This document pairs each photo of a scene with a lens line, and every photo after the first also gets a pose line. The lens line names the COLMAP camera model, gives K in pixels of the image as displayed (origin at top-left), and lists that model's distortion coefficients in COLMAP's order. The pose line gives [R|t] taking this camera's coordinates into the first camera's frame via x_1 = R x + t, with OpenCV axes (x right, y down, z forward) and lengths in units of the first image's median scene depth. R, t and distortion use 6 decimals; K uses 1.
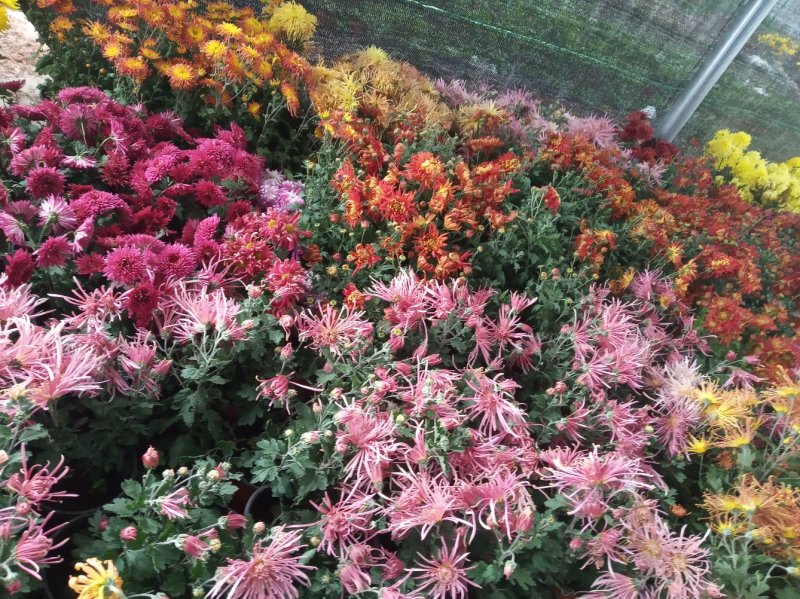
lens RADIAL K [[609.0, 0, 403.1], [0, 609.0, 297.2], [0, 0, 1]] dist [0.035098, -0.081176]
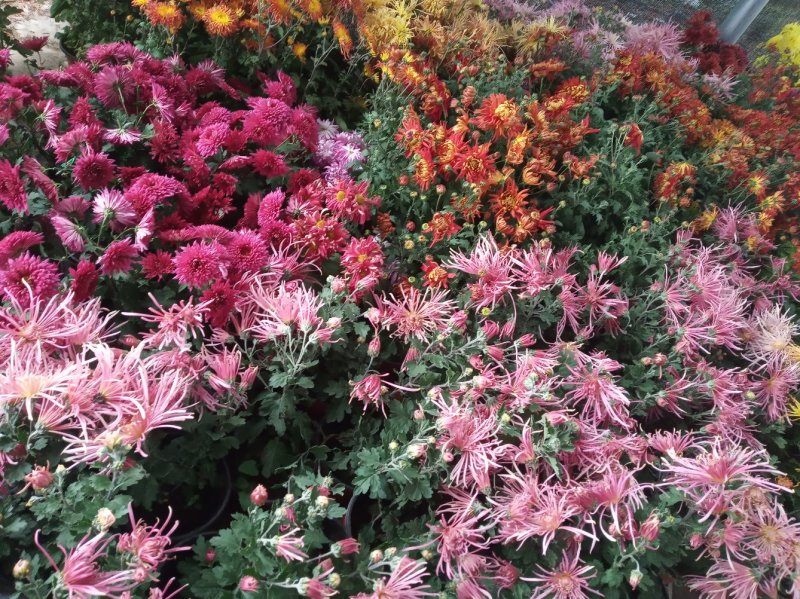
lens RADIAL K [[609.0, 0, 403.1], [0, 609.0, 297.2], [0, 0, 1]] dist [0.035098, -0.081176]
pose [[0.998685, -0.038782, -0.033524, -0.100139], [0.043436, 0.987487, 0.151602, -0.106225], [0.027225, -0.152859, 0.987873, 0.091411]]
